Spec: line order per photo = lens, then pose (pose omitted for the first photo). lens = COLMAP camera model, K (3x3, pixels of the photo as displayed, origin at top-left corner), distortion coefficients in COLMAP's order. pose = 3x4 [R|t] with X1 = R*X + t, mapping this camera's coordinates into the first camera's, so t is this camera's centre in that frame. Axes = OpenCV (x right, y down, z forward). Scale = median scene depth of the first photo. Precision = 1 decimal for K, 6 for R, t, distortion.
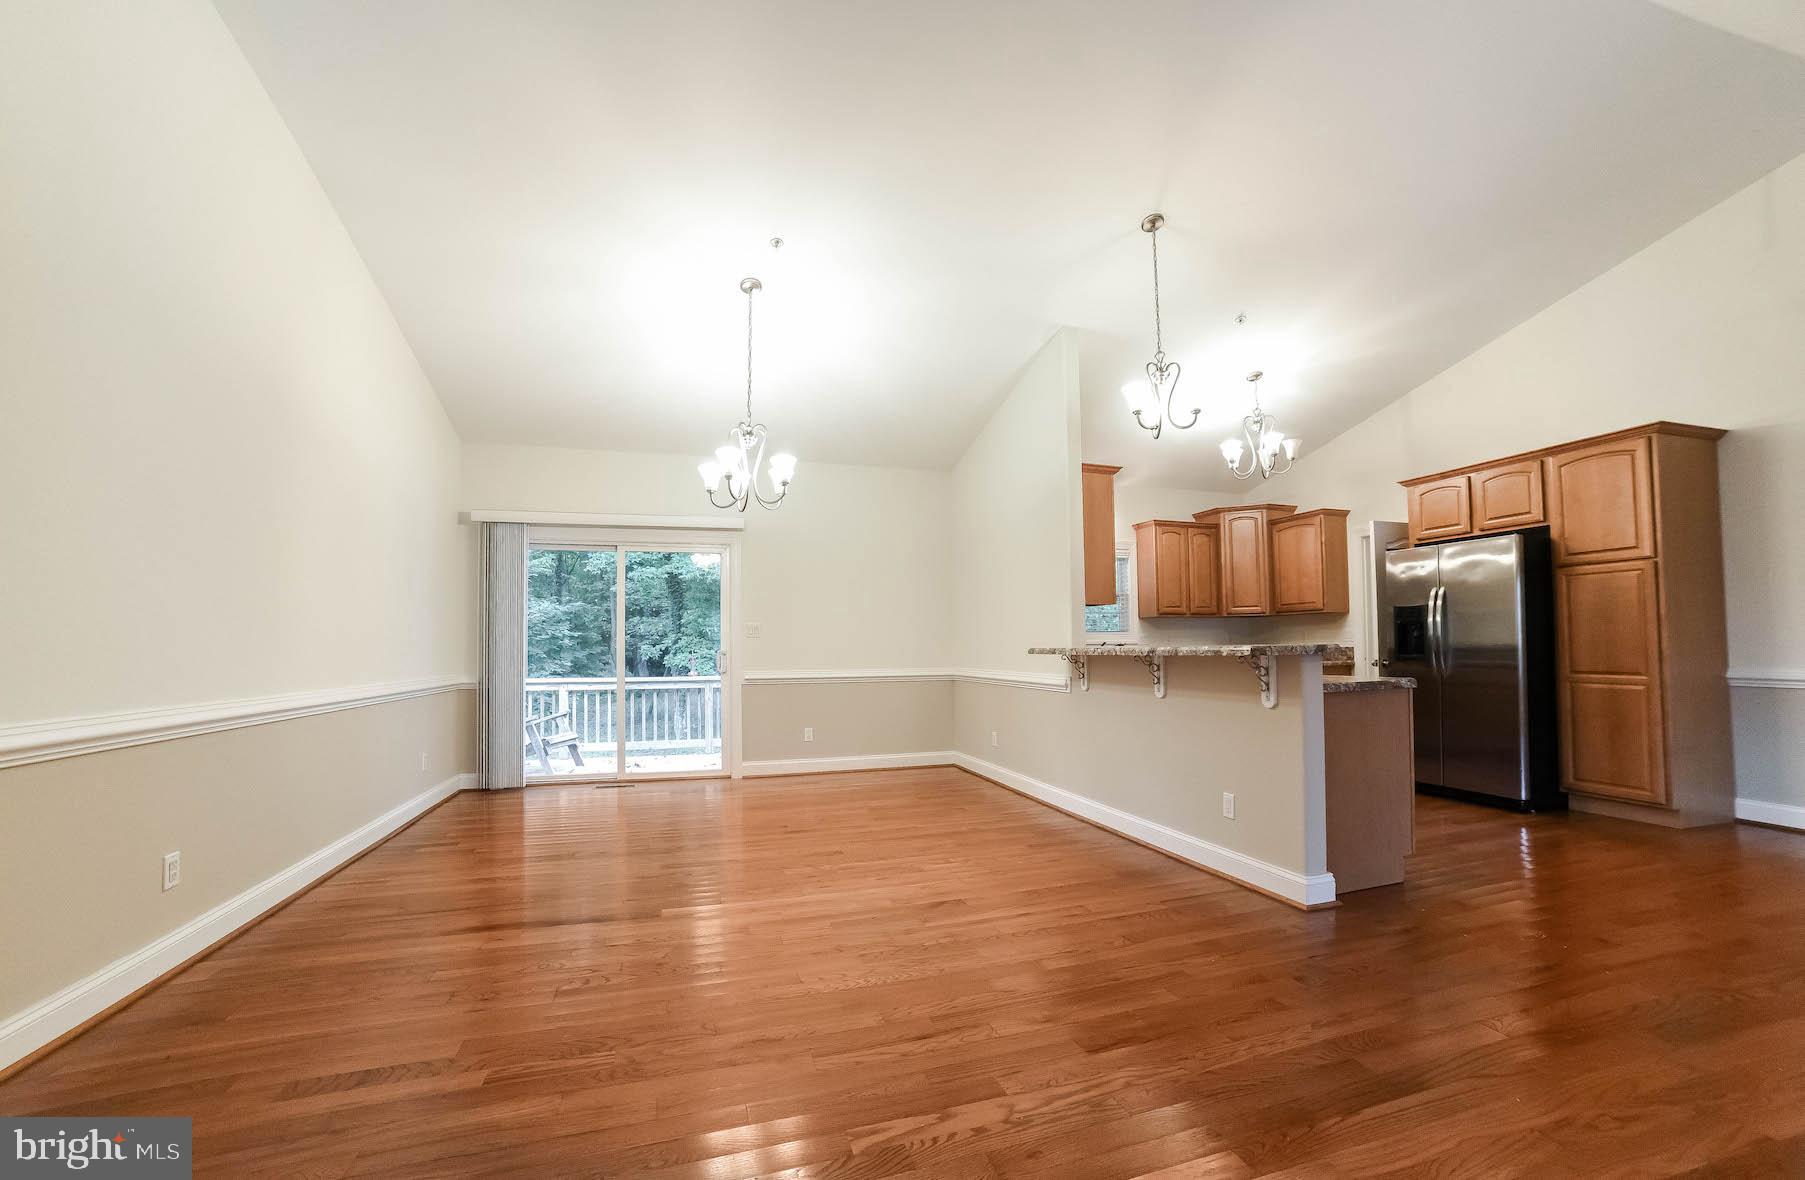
lens RADIAL K [[719.8, 0, 898.0], [0, 719.8, 626.3], [0, 0, 1]] dist [-0.094739, 0.036698]
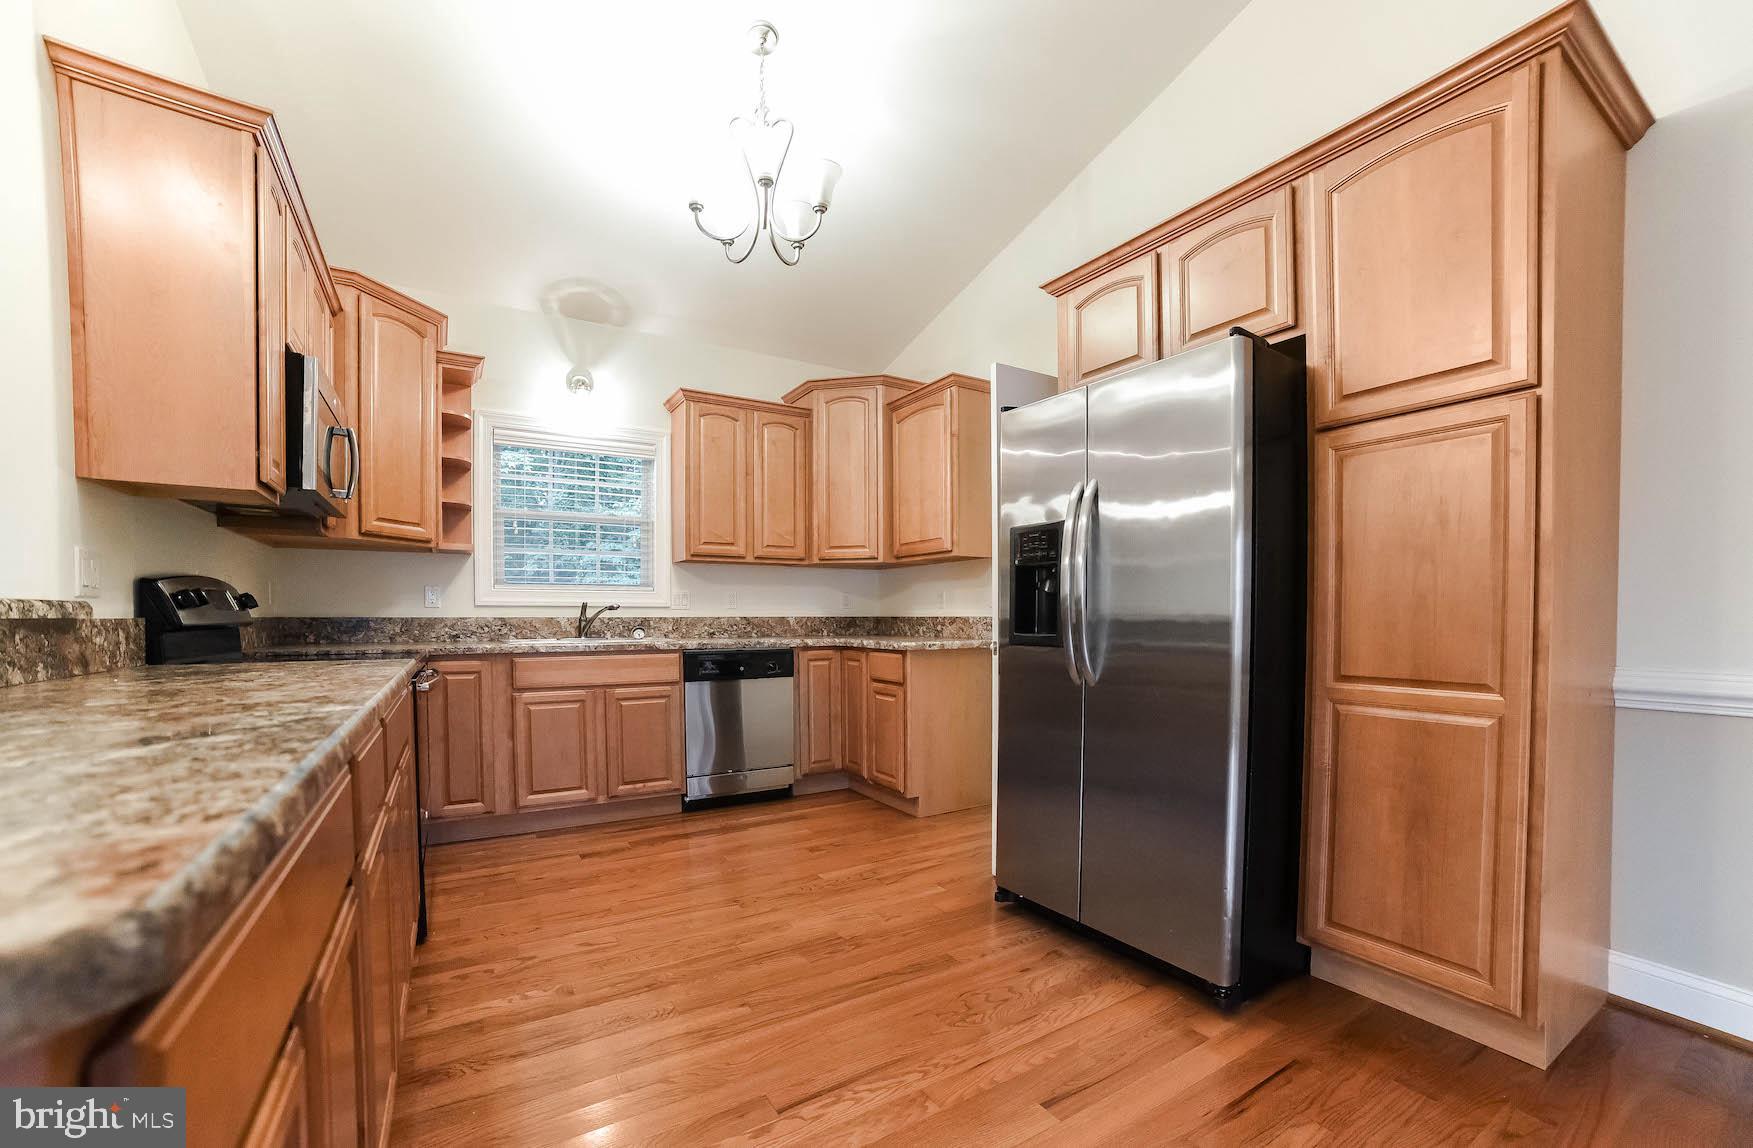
lens RADIAL K [[713.2, 0, 894.6], [0, 713.2, 635.8], [0, 0, 1]] dist [-0.083187, 0.031805]
pose [[0.965480, 0.001976, 0.260469, 0.542433], [-0.016416, 0.998445, 0.053272, 0.020269], [-0.259959, -0.055708, 0.964011, 0.580262]]
